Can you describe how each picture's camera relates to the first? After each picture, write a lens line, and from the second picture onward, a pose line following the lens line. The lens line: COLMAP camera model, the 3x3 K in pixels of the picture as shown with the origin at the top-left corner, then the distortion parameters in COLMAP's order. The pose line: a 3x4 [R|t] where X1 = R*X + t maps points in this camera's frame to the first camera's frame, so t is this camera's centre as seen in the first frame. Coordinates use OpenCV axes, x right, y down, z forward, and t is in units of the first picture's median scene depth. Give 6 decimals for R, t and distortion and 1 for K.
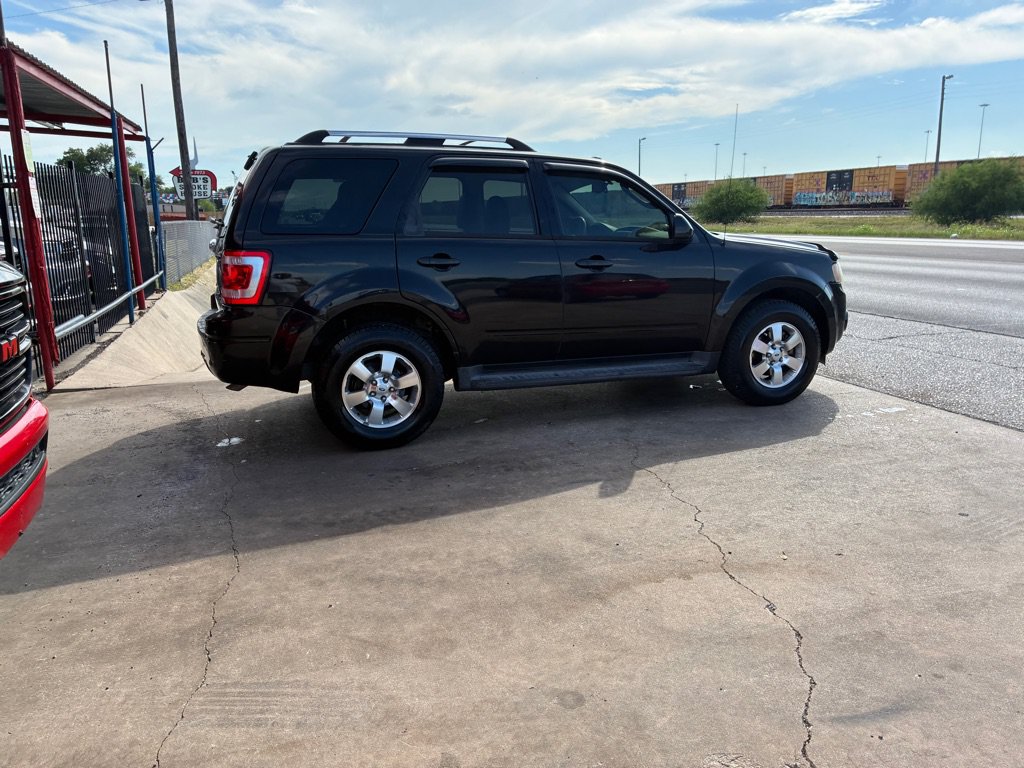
lens RADIAL K [[782.5, 0, 511.7], [0, 782.5, 390.8], [0, 0, 1]] dist [0.052322, -0.070451]
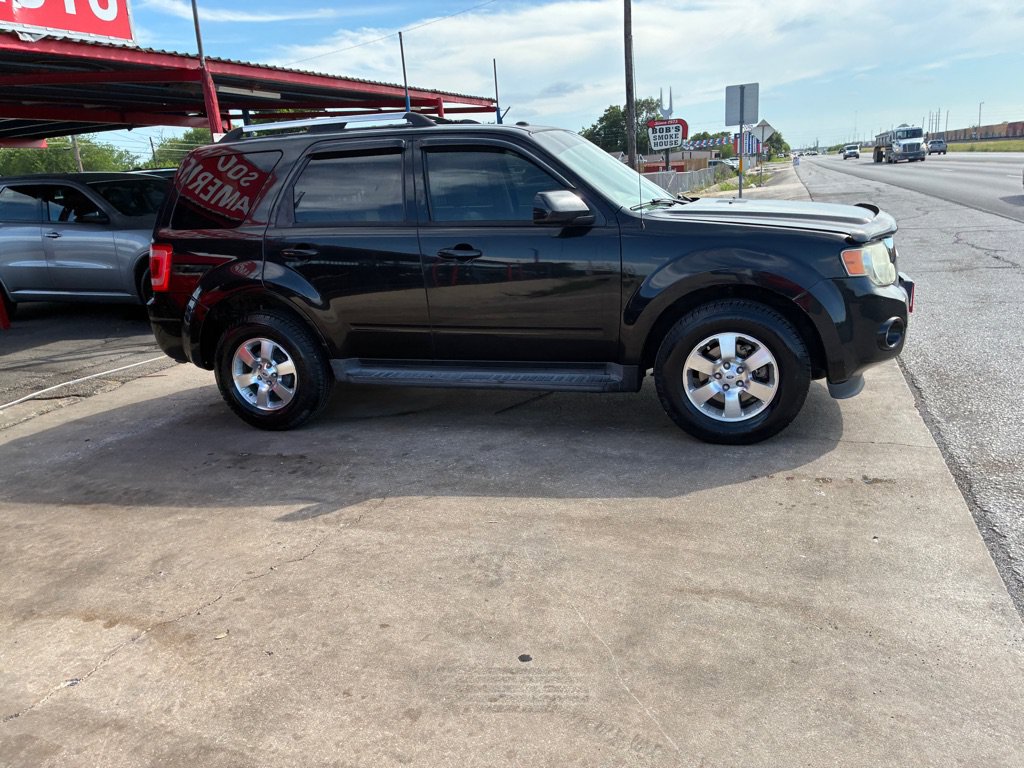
lens RADIAL K [[782.5, 0, 492.9], [0, 782.5, 394.6], [0, 0, 1]] dist [0.052322, -0.070451]
pose [[0.787486, 0.117573, -0.605015, 0.715128], [-0.071595, 0.992441, 0.099674, -0.101906], [0.612160, -0.035176, 0.789951, 0.352252]]
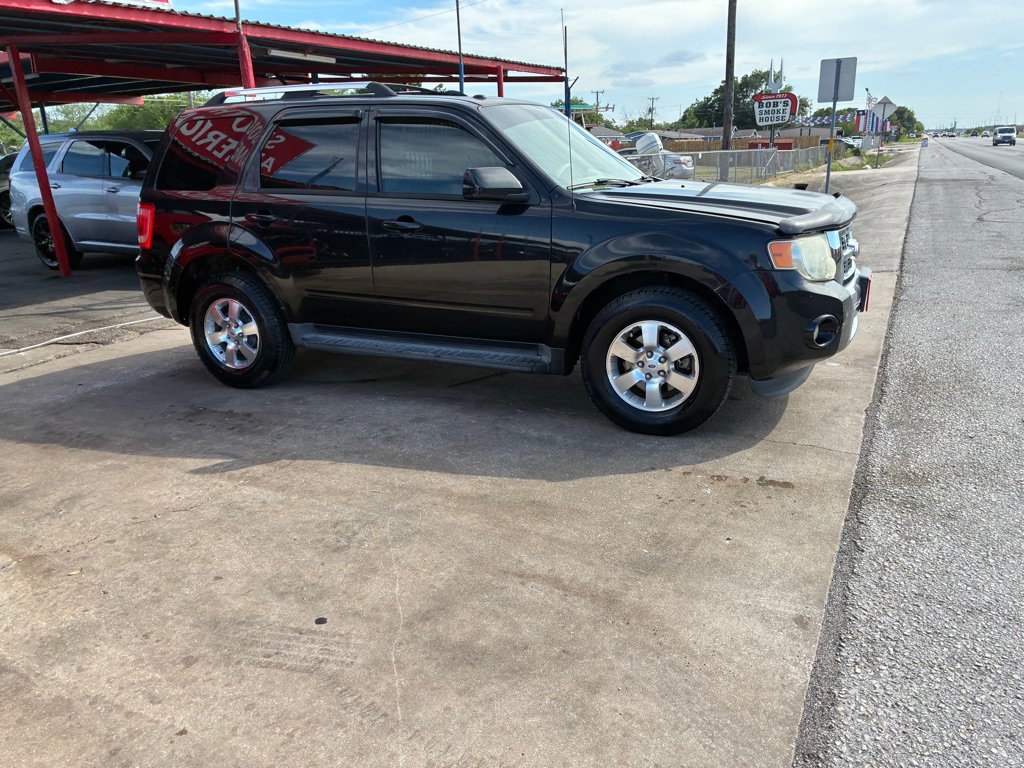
lens RADIAL K [[782.5, 0, 493.5], [0, 782.5, 399.7], [0, 0, 1]] dist [0.052322, -0.070451]
pose [[0.700954, 0.197199, -0.685403, 0.860720], [-0.126587, 0.980156, 0.152544, -0.125143], [0.701883, -0.020163, 0.712007, 0.470505]]
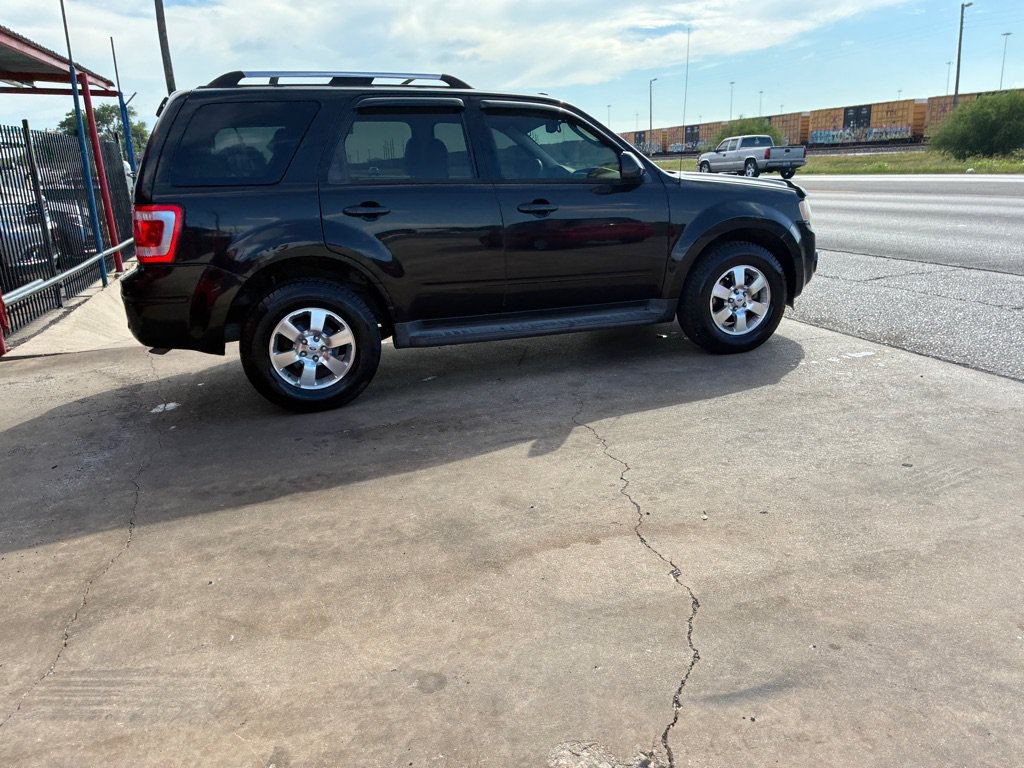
lens RADIAL K [[782.5, 0, 520.9], [0, 782.5, 393.5], [0, 0, 1]] dist [0.052322, -0.070451]
pose [[0.999527, -0.027664, -0.013468, 0.097513], [0.028465, 0.997581, 0.063421, -0.000832], [0.011681, -0.063774, 0.997896, 0.048746]]
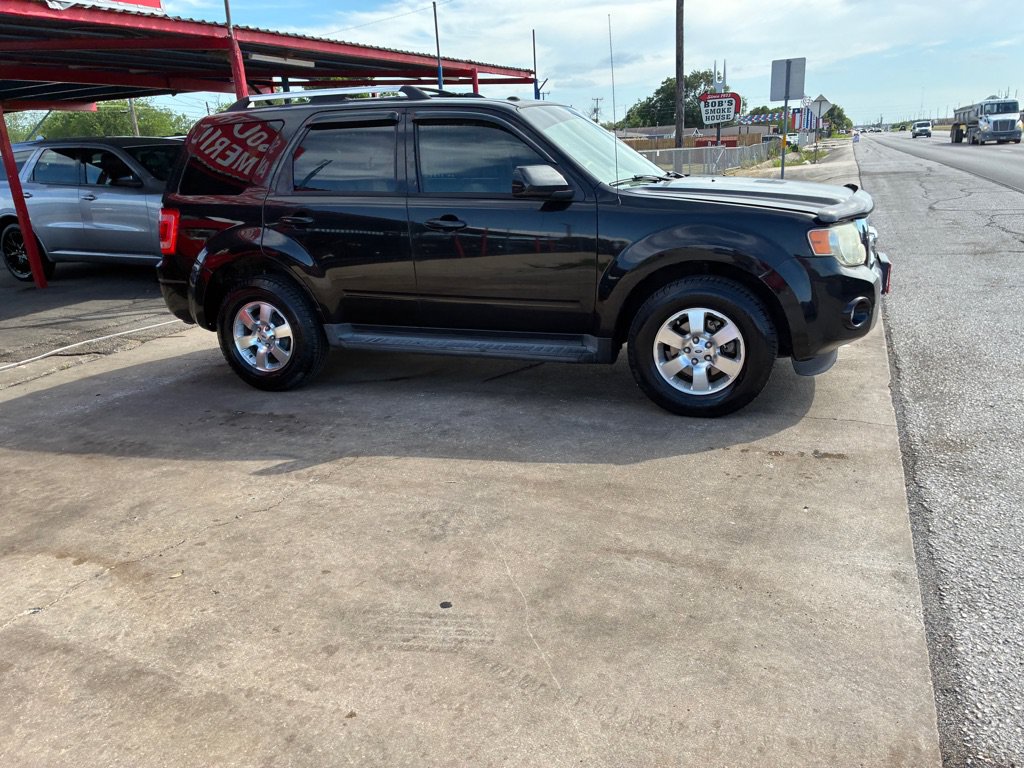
lens RADIAL K [[782.5, 0, 514.0], [0, 782.5, 385.4], [0, 0, 1]] dist [0.052322, -0.070451]
pose [[0.761663, 0.155414, -0.629059, 0.800044], [-0.097574, 0.987250, 0.125766, -0.106825], [0.640584, -0.034411, 0.767116, 0.378802]]
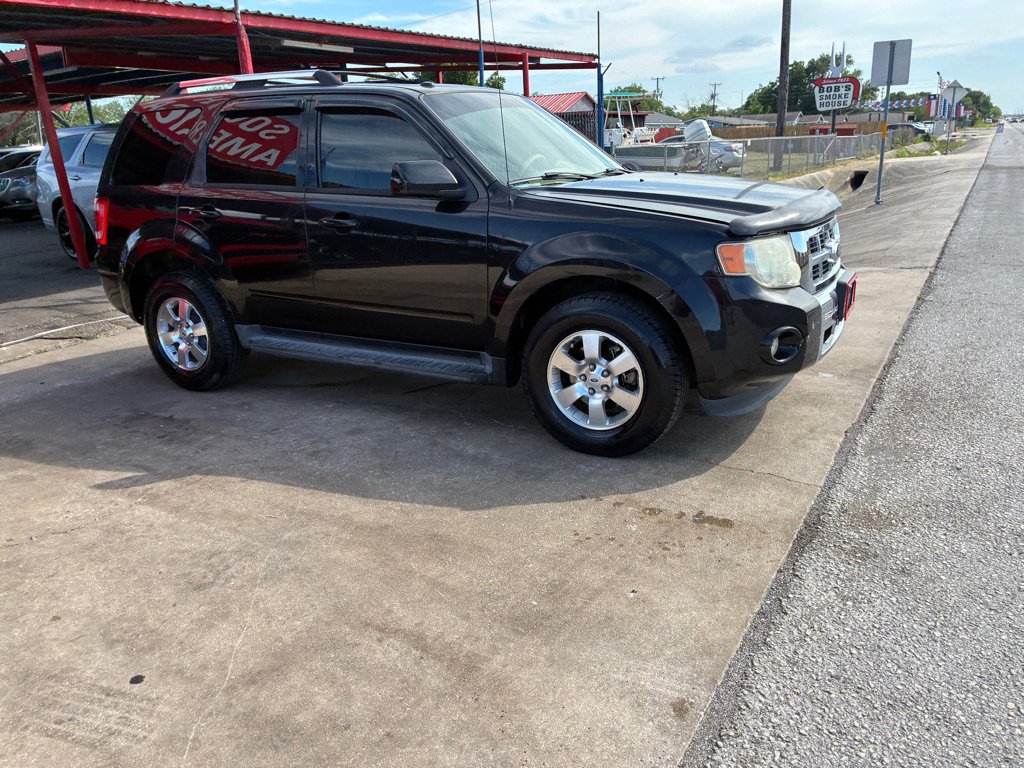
lens RADIAL K [[782.5, 0, 495.0], [0, 782.5, 381.2], [0, 0, 1]] dist [0.052322, -0.070451]
pose [[0.646930, 0.202138, -0.735270, 0.891134], [-0.130668, 0.979350, 0.154271, -0.156914], [0.751271, -0.003726, 0.659984, 0.615986]]
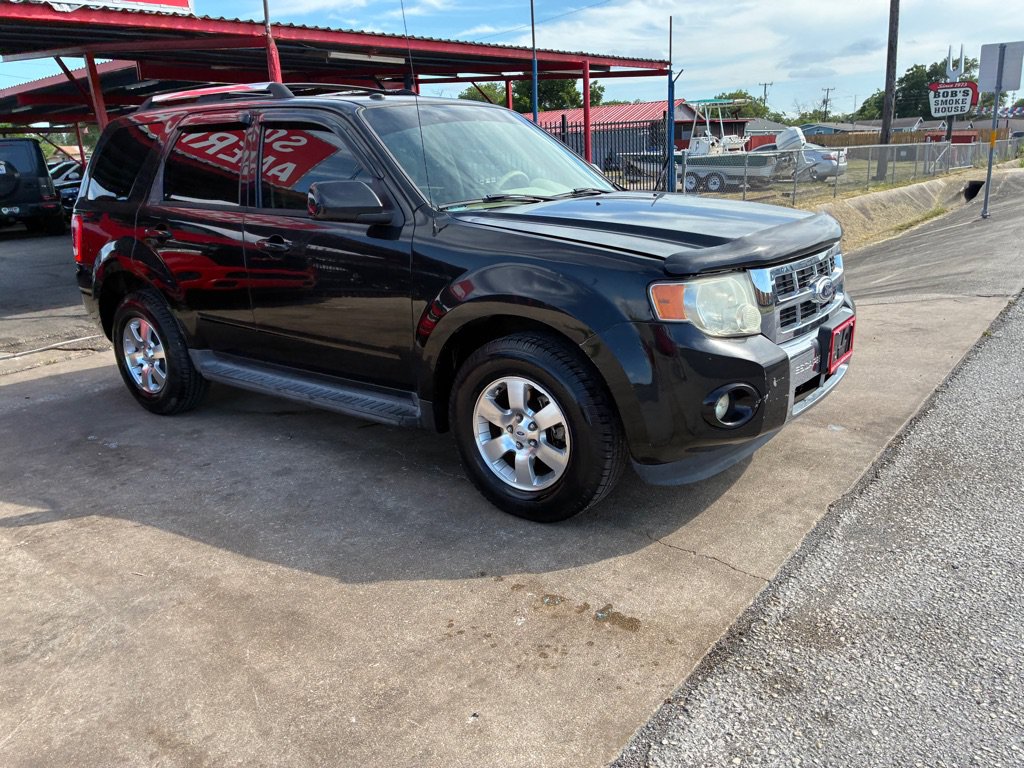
lens RADIAL K [[782.5, 0, 490.8], [0, 782.5, 373.2], [0, 0, 1]] dist [0.052322, -0.070451]
pose [[0.542295, 0.208543, -0.813896, 0.907524], [-0.145566, 0.977377, 0.153441, -0.199991], [0.827482, 0.035265, 0.560384, 0.796559]]
